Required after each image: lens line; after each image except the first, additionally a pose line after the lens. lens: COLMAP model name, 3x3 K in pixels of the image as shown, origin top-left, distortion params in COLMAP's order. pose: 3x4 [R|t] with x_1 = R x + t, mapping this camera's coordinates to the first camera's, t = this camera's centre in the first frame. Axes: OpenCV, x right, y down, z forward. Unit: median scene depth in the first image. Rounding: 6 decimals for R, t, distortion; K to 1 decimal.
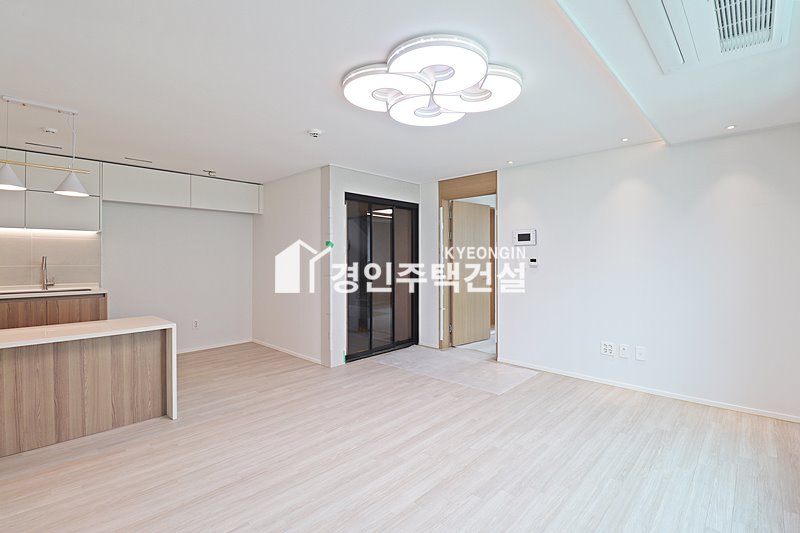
lens RADIAL K [[368.8, 0, 402.8], [0, 368.8, 258.6], [0, 0, 1]] dist [-0.006924, -0.009653]
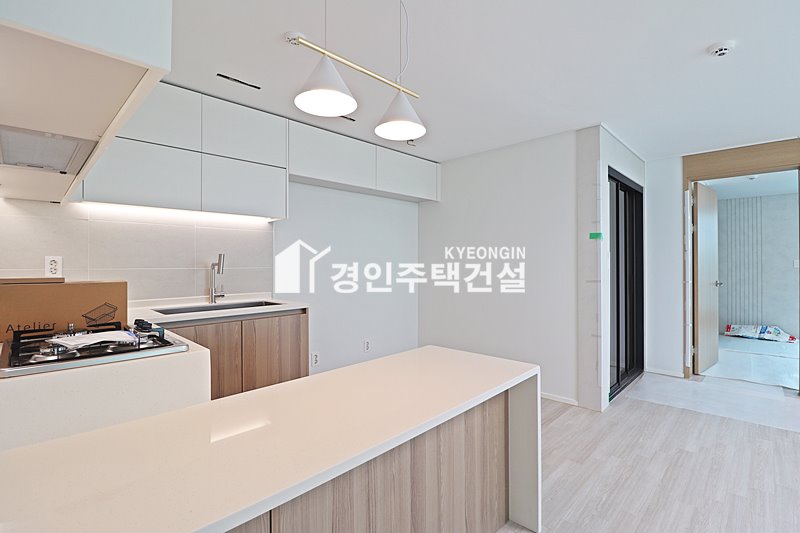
lens RADIAL K [[368.8, 0, 404.8], [0, 368.8, 265.9], [0, 0, 1]] dist [-0.006924, -0.009653]
pose [[0.999710, -0.002364, -0.023972, -0.700270], [0.002434, 0.999993, 0.002893, 0.016624], [0.023965, -0.002951, 0.999708, 0.361962]]
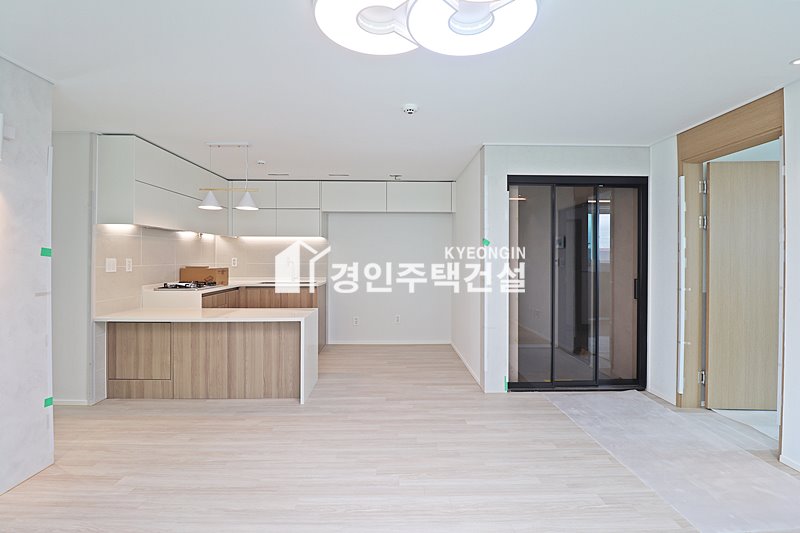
lens RADIAL K [[368.8, 0, 402.9], [0, 368.8, 259.3], [0, 0, 1]] dist [-0.006924, -0.009653]
pose [[0.703997, 0.004919, -0.710186, 0.321617], [-0.004067, 0.999988, 0.002894, -0.002098], [0.710191, 0.000851, 0.704008, 0.372384]]
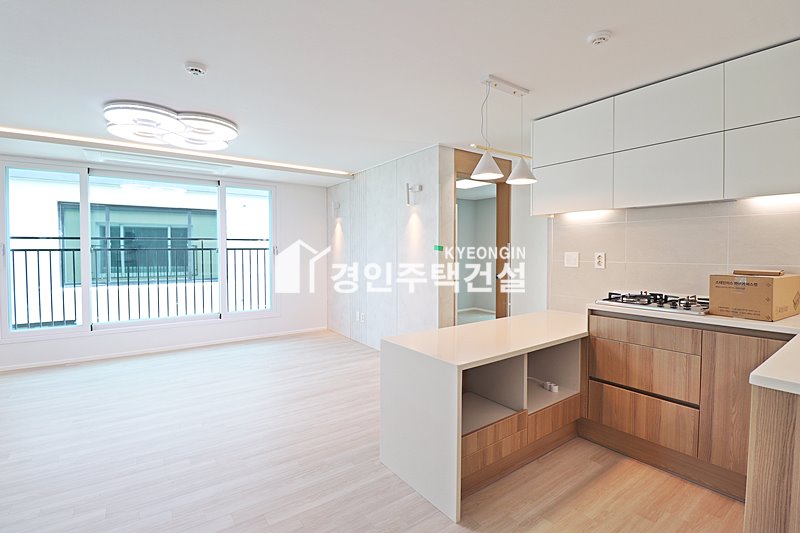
lens RADIAL K [[368.8, 0, 395.9], [0, 368.8, 262.3], [0, 0, 1]] dist [-0.006924, -0.009653]
pose [[-0.980730, -0.005771, 0.195281, -0.683565], [0.000372, 0.999507, 0.031409, -0.002317], [-0.195366, 0.030876, -0.980244, 1.487671]]
